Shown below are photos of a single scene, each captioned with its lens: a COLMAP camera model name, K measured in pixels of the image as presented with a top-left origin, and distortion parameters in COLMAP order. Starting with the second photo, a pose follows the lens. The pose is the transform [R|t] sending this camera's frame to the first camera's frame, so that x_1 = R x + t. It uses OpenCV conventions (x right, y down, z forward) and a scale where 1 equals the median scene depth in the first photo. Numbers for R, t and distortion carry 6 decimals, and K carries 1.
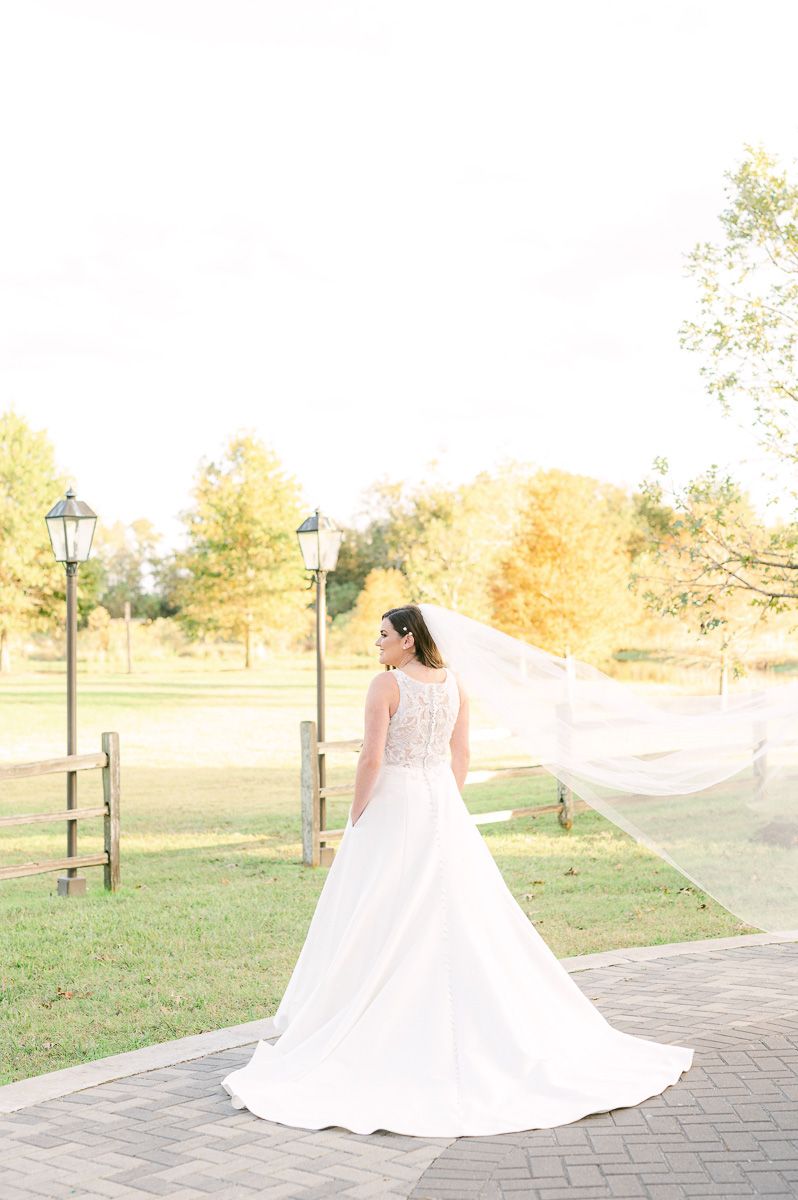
lens RADIAL K [[1823.8, 0, 406.9], [0, 1823.8, 570.4], [0, 0, 1]] dist [-0.002494, 0.000000]
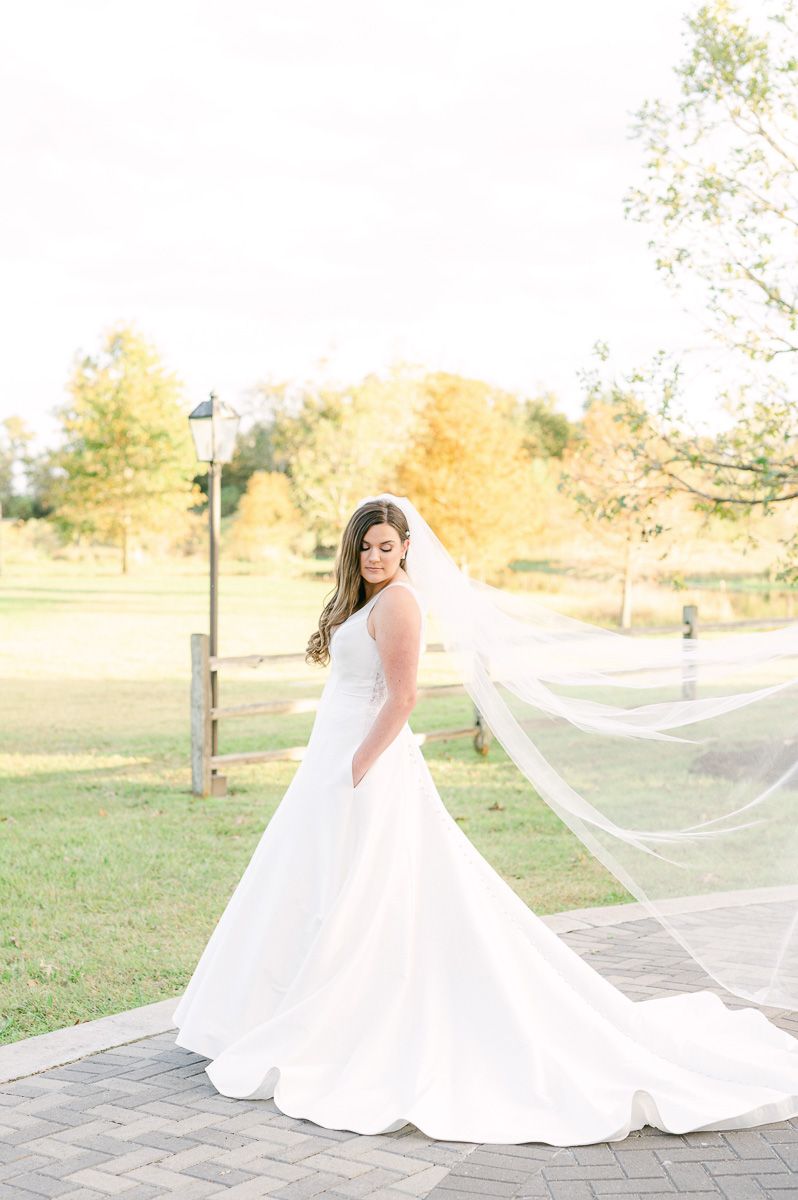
lens RADIAL K [[1823.8, 0, 379.4], [0, 1823.8, 613.1], [0, 0, 1]] dist [-0.002494, 0.000000]
pose [[0.998466, 0.013755, 0.053639, -0.013749], [-0.017660, 0.997174, 0.073027, 0.006627], [-0.052483, -0.073863, 0.995886, 0.110931]]
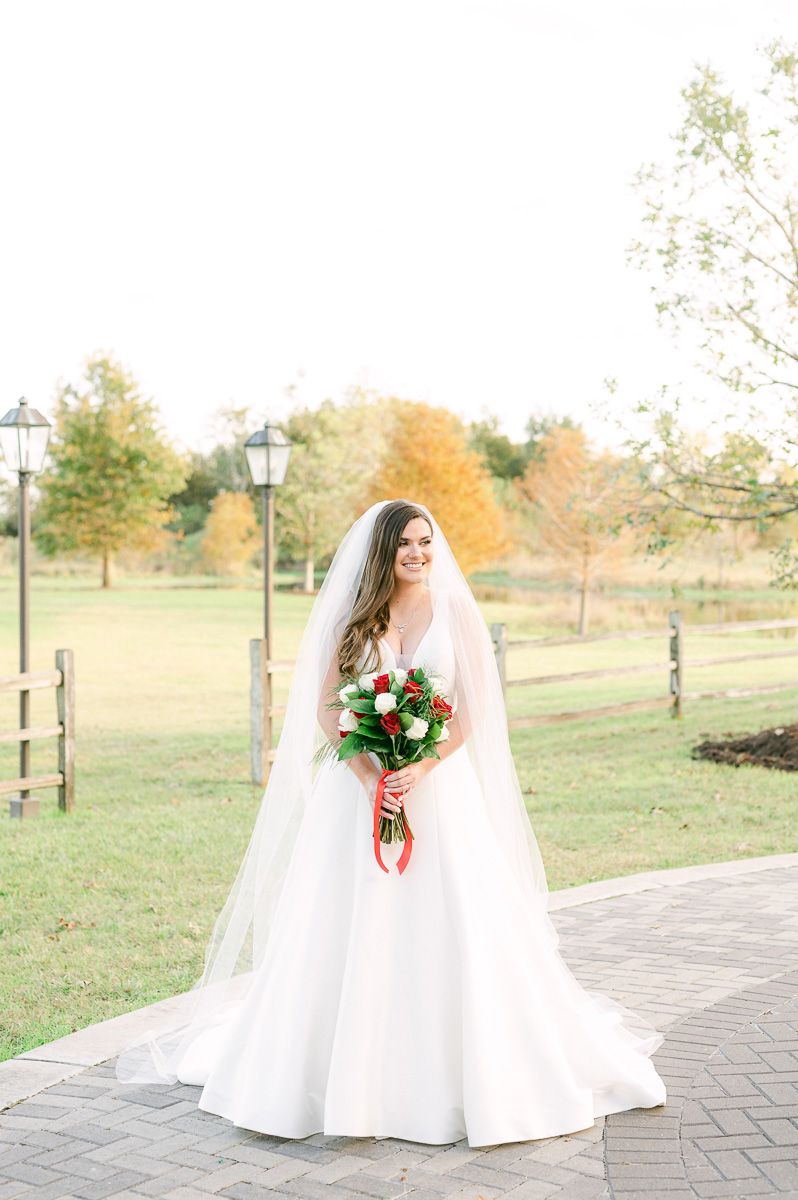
lens RADIAL K [[1735.8, 0, 387.6], [0, 1735.8, 591.0], [0, 0, 1]] dist [-0.000627, 0.000000]
pose [[0.995074, 0.007630, 0.098845, -0.072405], [-0.012959, 0.998490, 0.053385, 0.005803], [-0.098289, -0.054403, 0.993670, 0.062815]]
